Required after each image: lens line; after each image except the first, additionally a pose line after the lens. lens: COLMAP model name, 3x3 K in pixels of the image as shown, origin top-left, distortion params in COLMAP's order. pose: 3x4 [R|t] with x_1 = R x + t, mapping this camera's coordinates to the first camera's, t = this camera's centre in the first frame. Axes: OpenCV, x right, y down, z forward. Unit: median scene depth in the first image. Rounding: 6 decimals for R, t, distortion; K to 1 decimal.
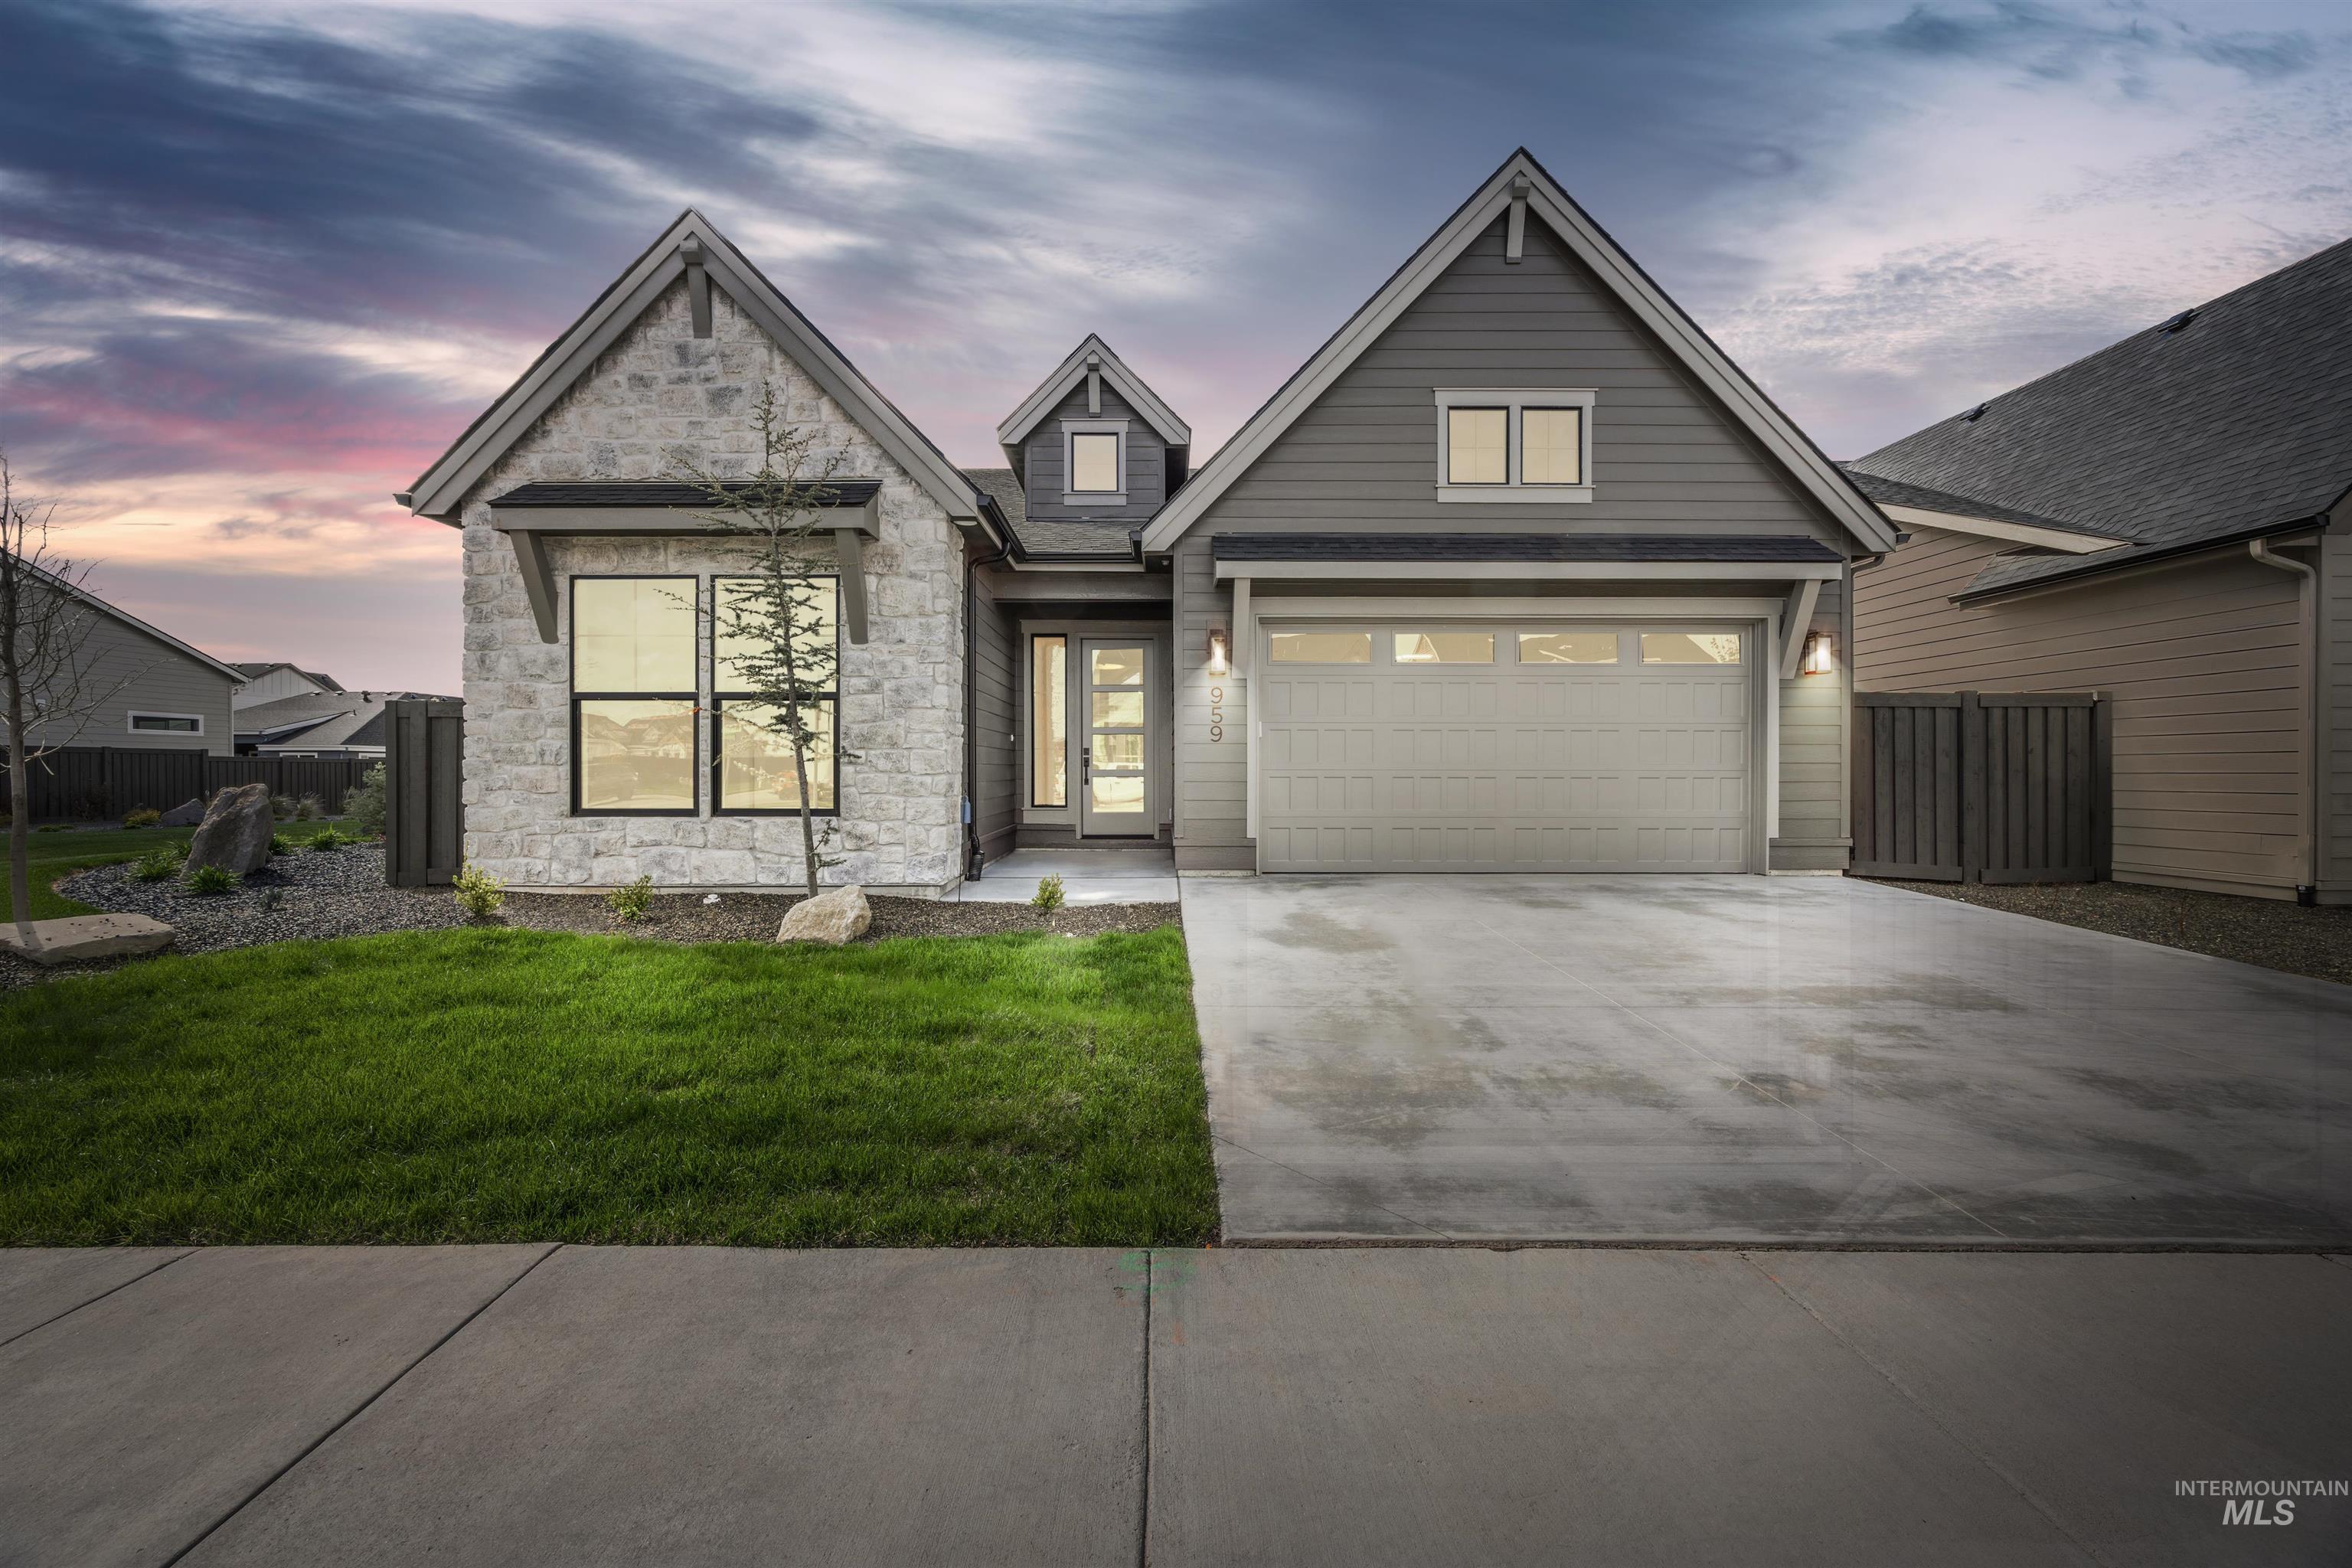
lens RADIAL K [[890.6, 0, 1164.2], [0, 890.6, 788.3], [0, 0, 1]] dist [-0.000298, -0.000282]
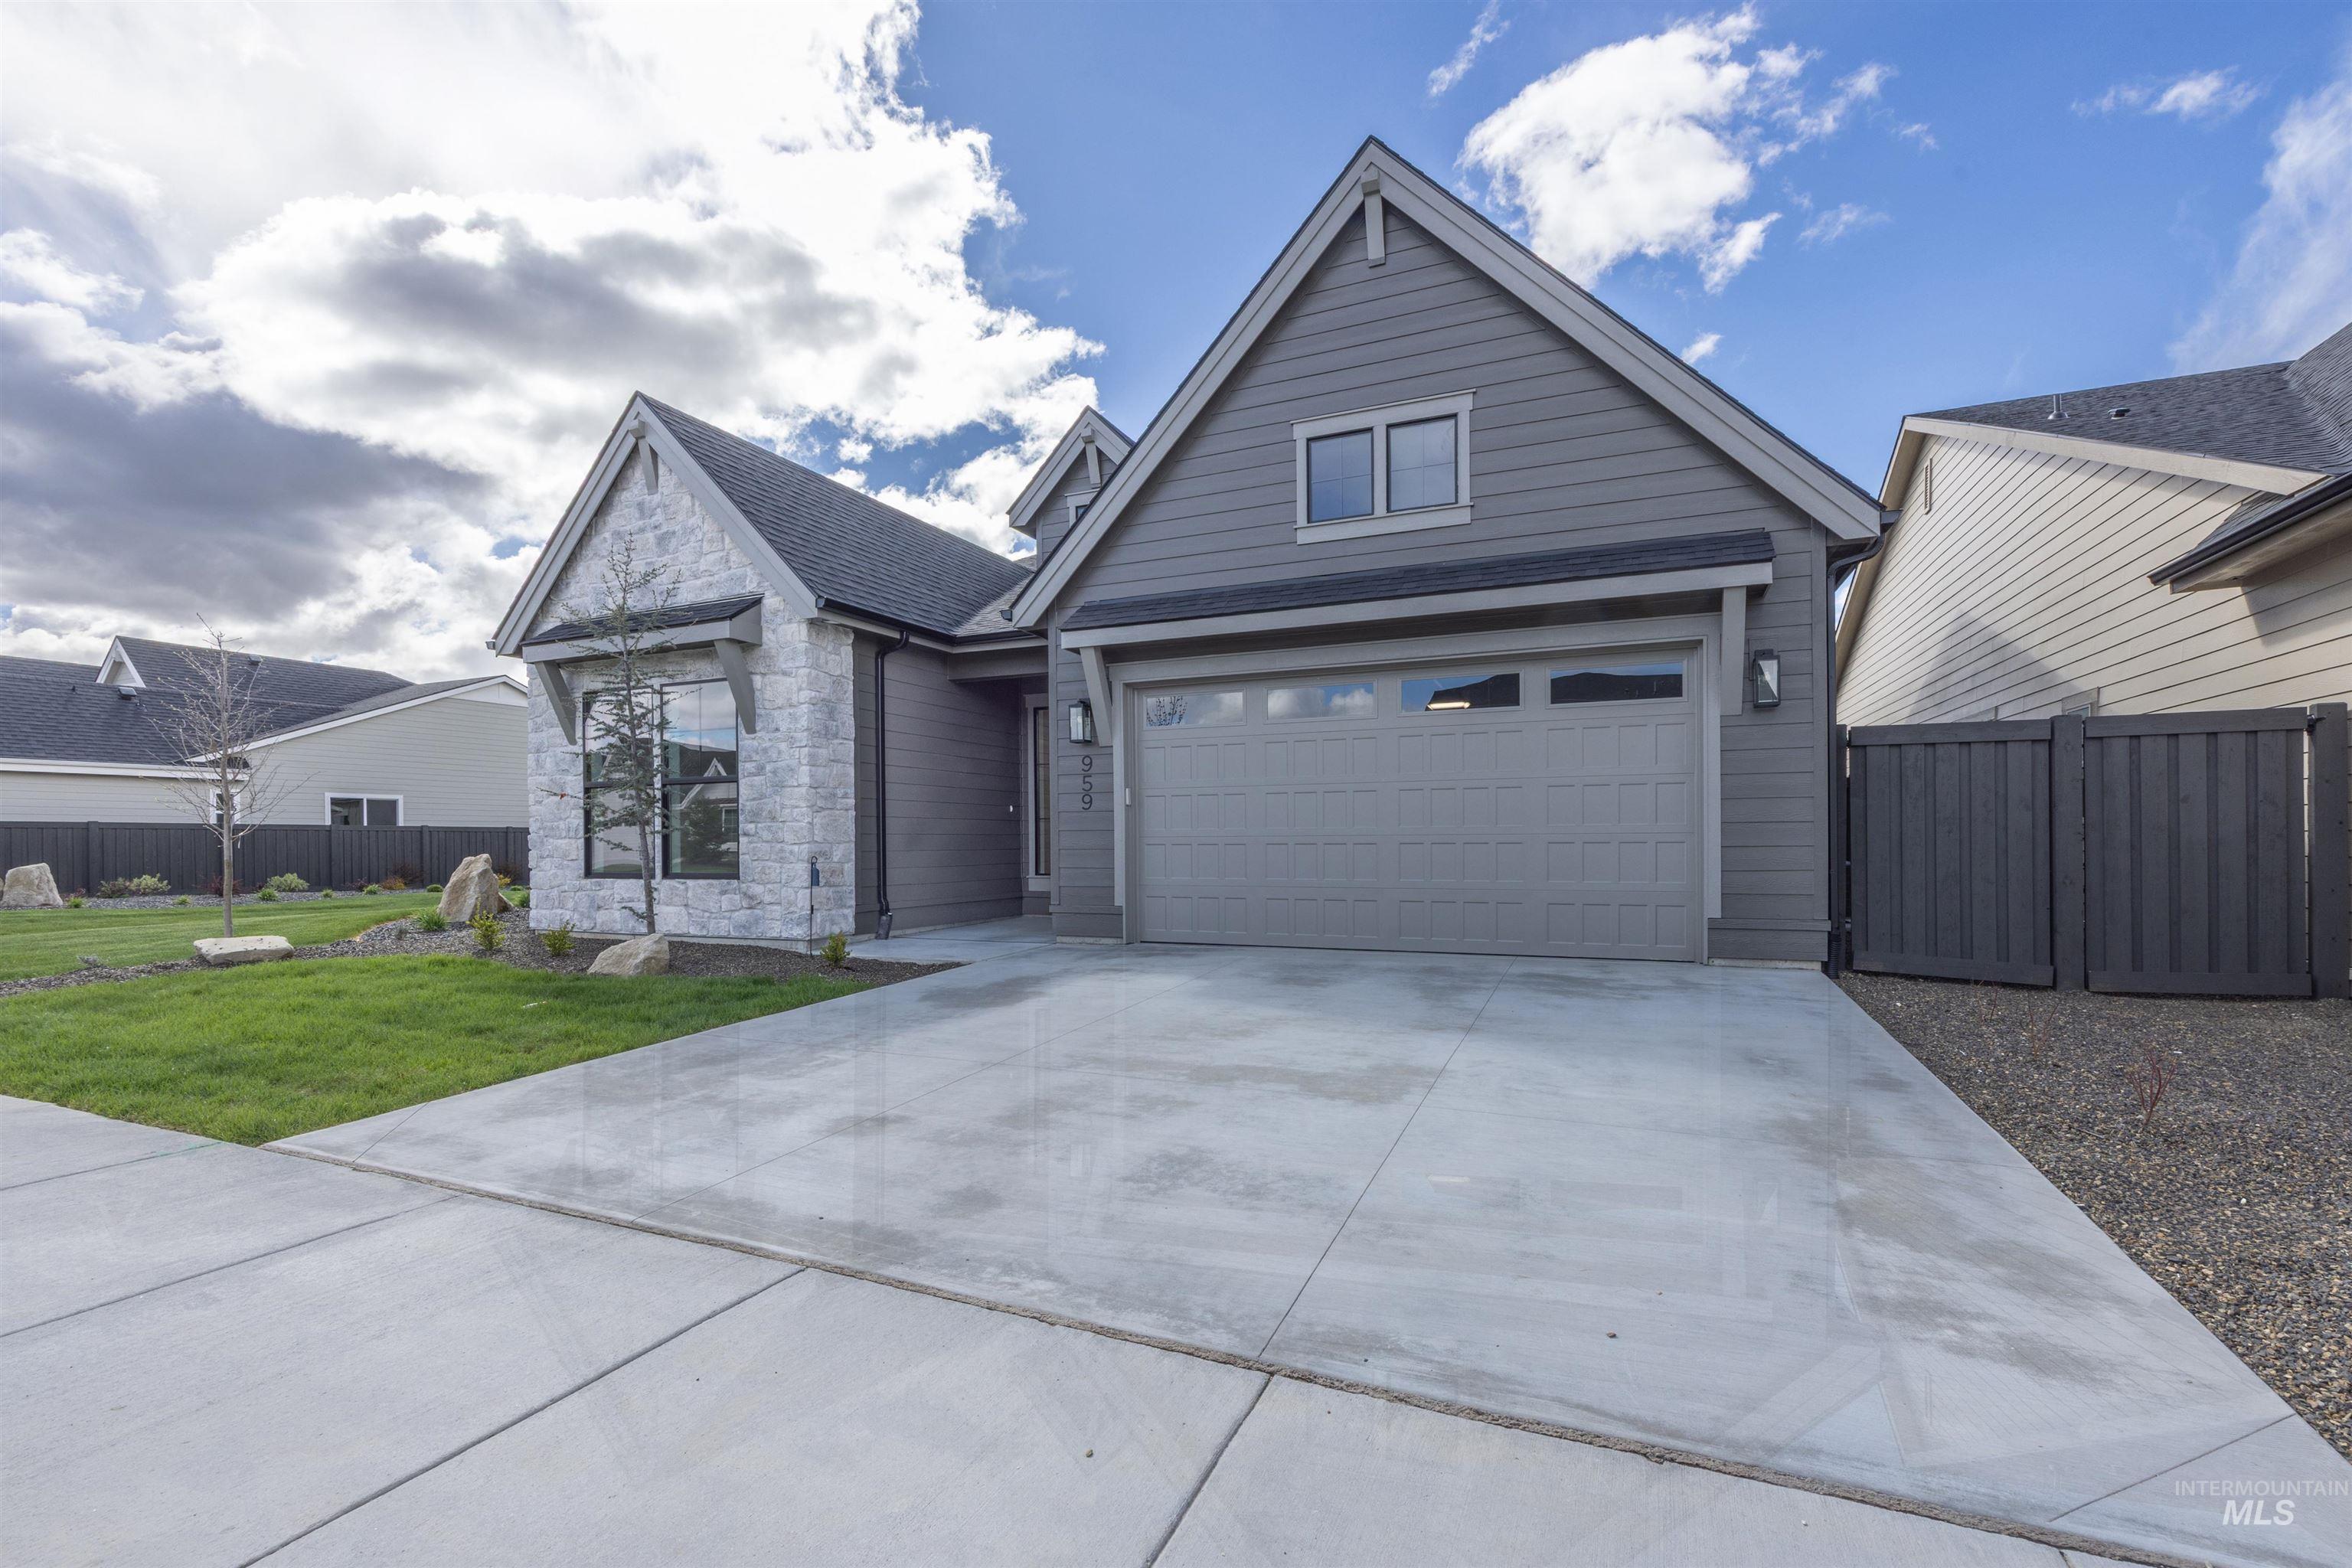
lens RADIAL K [[988.2, 0, 1183.3], [0, 988.2, 862.1], [0, 0, 1]] dist [0.001884, 0.000080]
pose [[0.920647, 0.000800, -0.390395, 0.699611], [0.000253, 0.999996, 0.002645, 0.004783], [0.390395, -0.002534, 0.920644, 0.014980]]
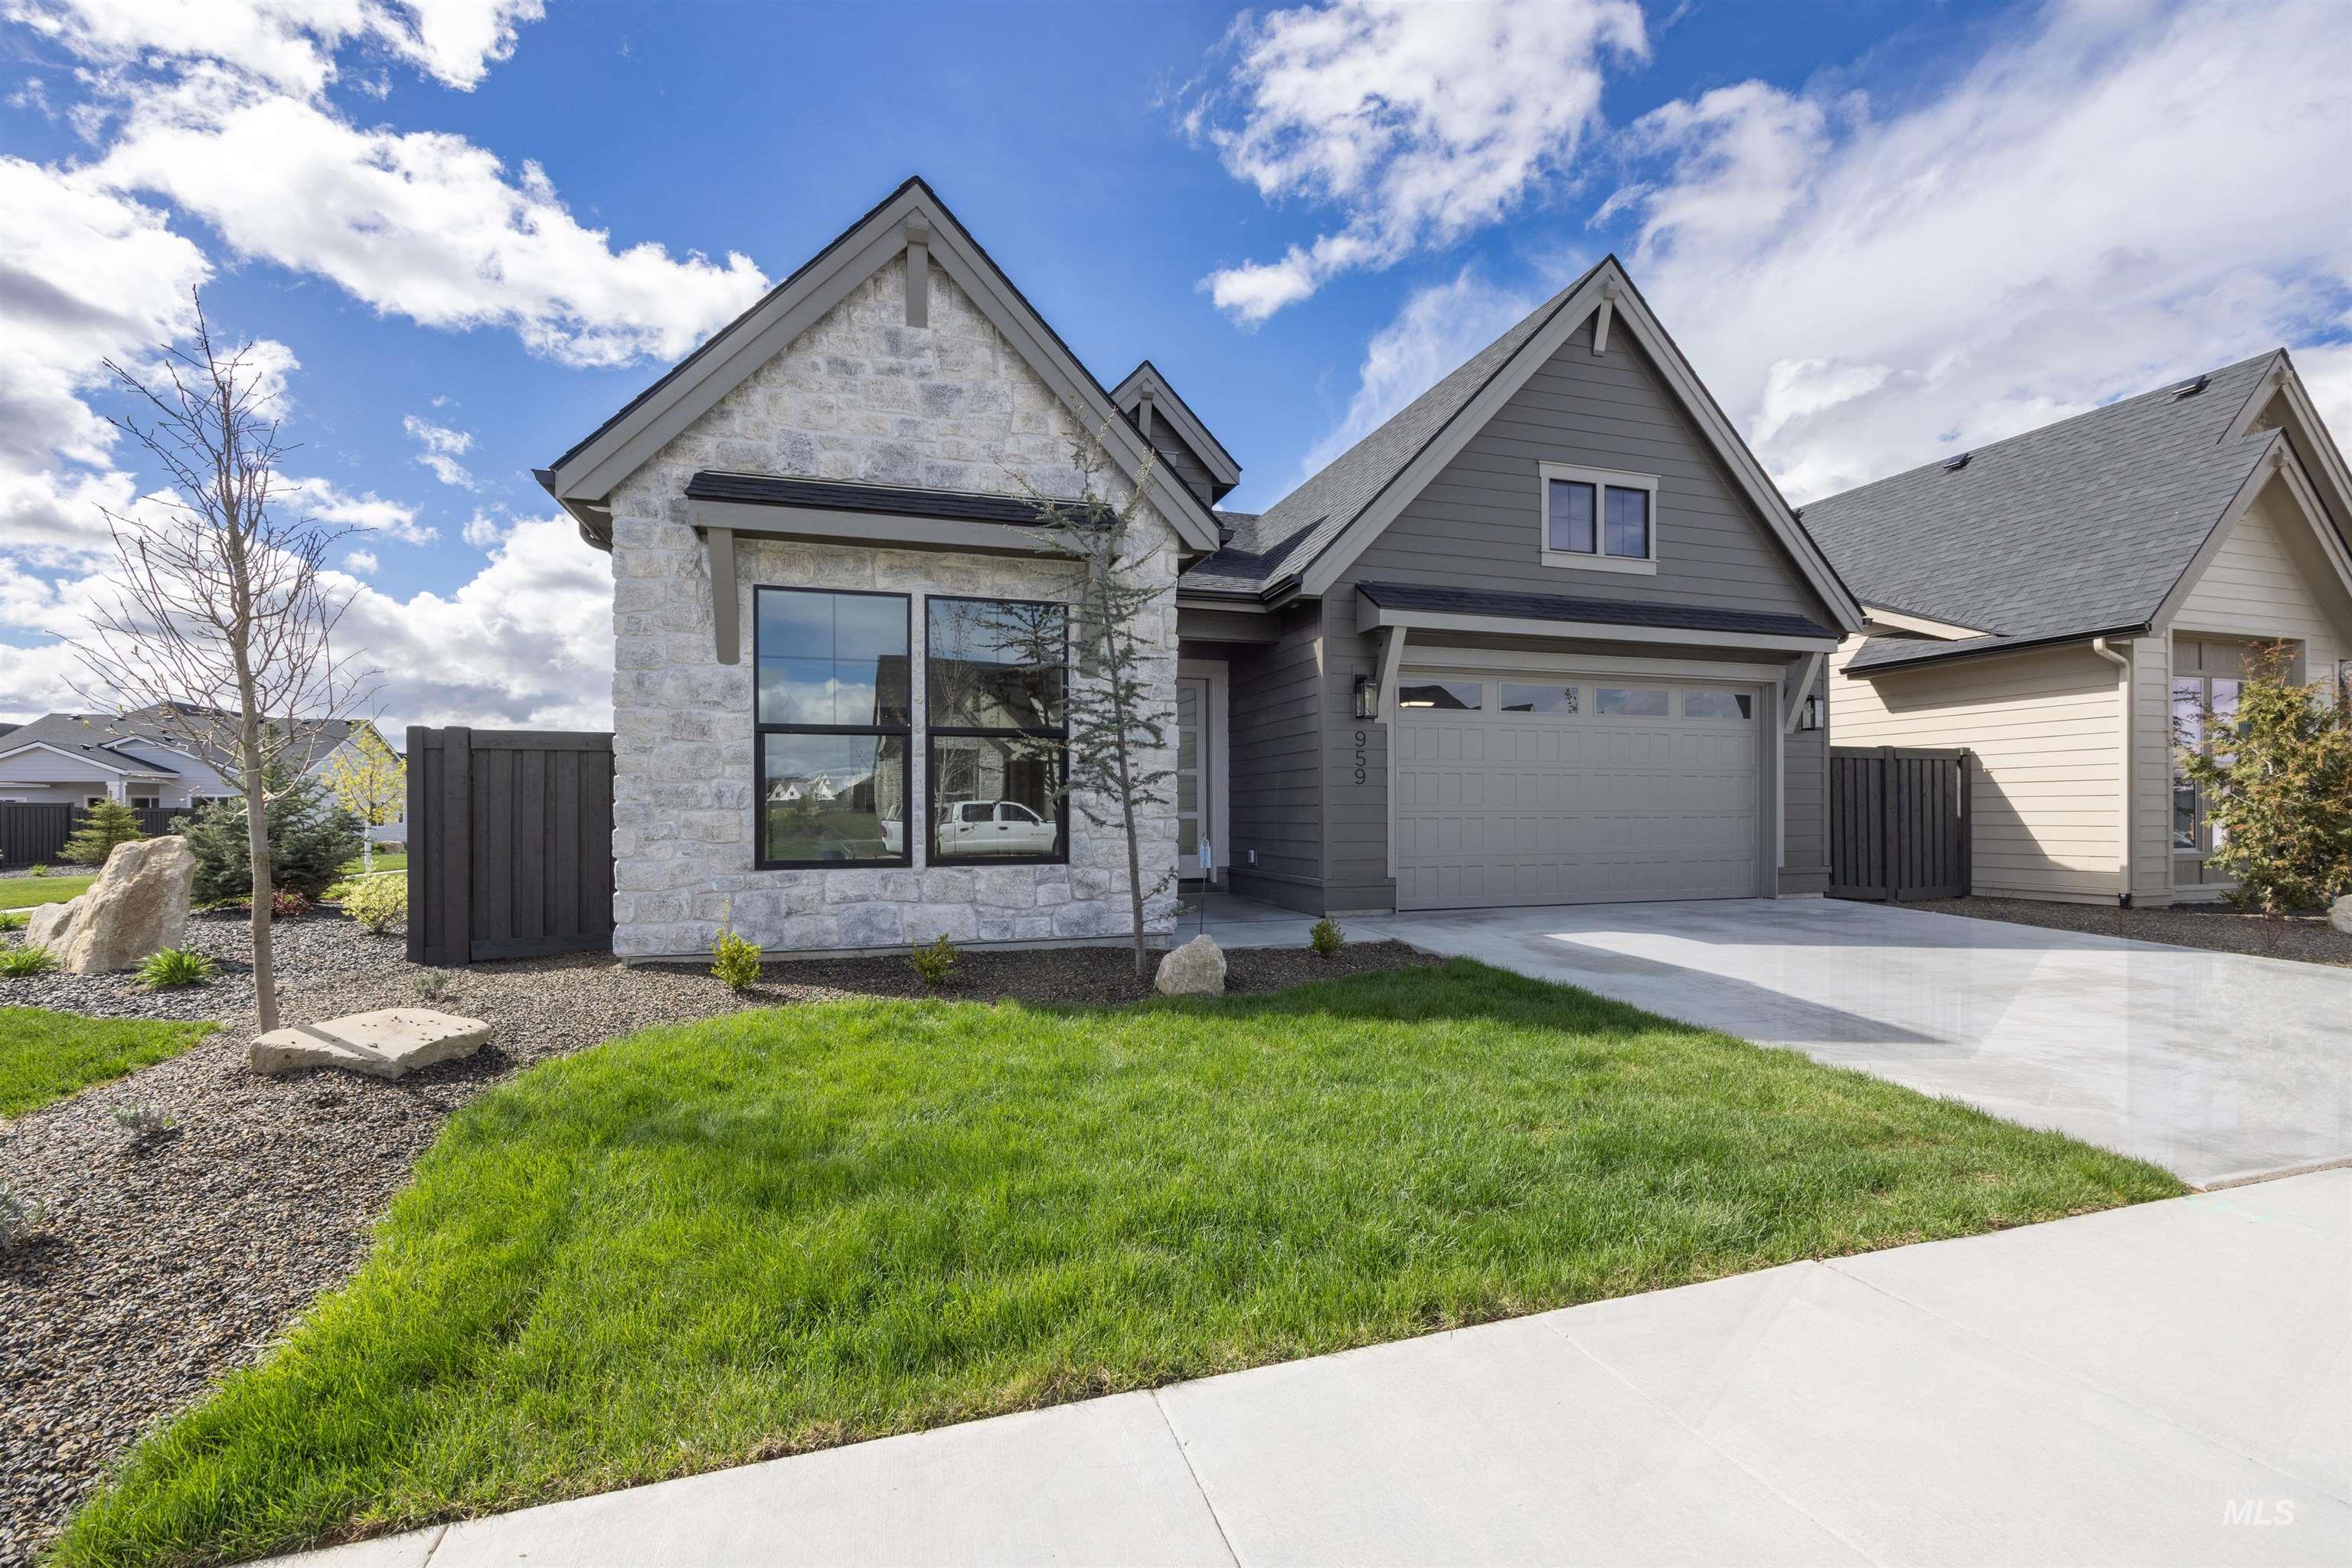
lens RADIAL K [[931.1, 0, 1151.5], [0, 931.1, 827.2], [0, 0, 1]] dist [-0.000727, -0.000150]
pose [[0.960588, -0.008495, 0.277845, -0.551719], [0.009446, 0.999953, -0.002085, -0.003567], [-0.277814, 0.004628, 0.960624, 0.046876]]
